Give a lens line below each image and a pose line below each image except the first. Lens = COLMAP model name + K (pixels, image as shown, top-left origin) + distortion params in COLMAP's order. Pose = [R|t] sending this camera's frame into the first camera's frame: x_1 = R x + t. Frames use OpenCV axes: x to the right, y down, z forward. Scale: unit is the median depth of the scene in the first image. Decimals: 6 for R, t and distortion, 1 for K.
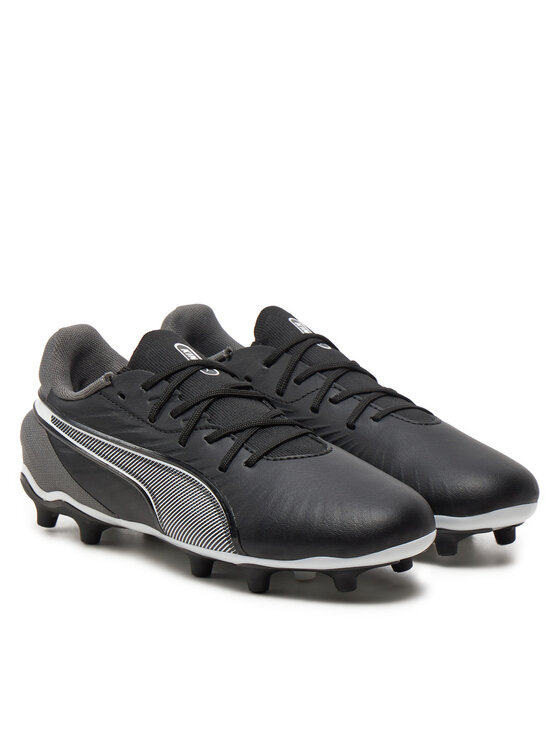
lens RADIAL K [[2212.1, 0, 279.7], [0, 2212.1, 372.7], [0, 0, 1]] dist [0.142711, 0.000000]
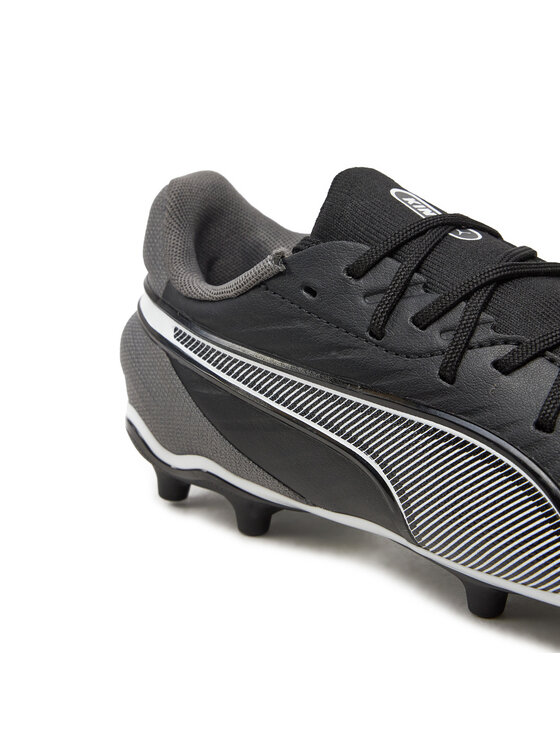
lens RADIAL K [[1853.5, 0, 279.9], [0, 1853.5, 373.3], [0, 0, 1]] dist [0.120775, 0.000000]
pose [[0.997468, -0.070082, -0.012089, -0.072907], [0.070830, 0.994238, 0.080457, -0.006459], [0.006381, -0.081110, 0.996685, 0.529685]]
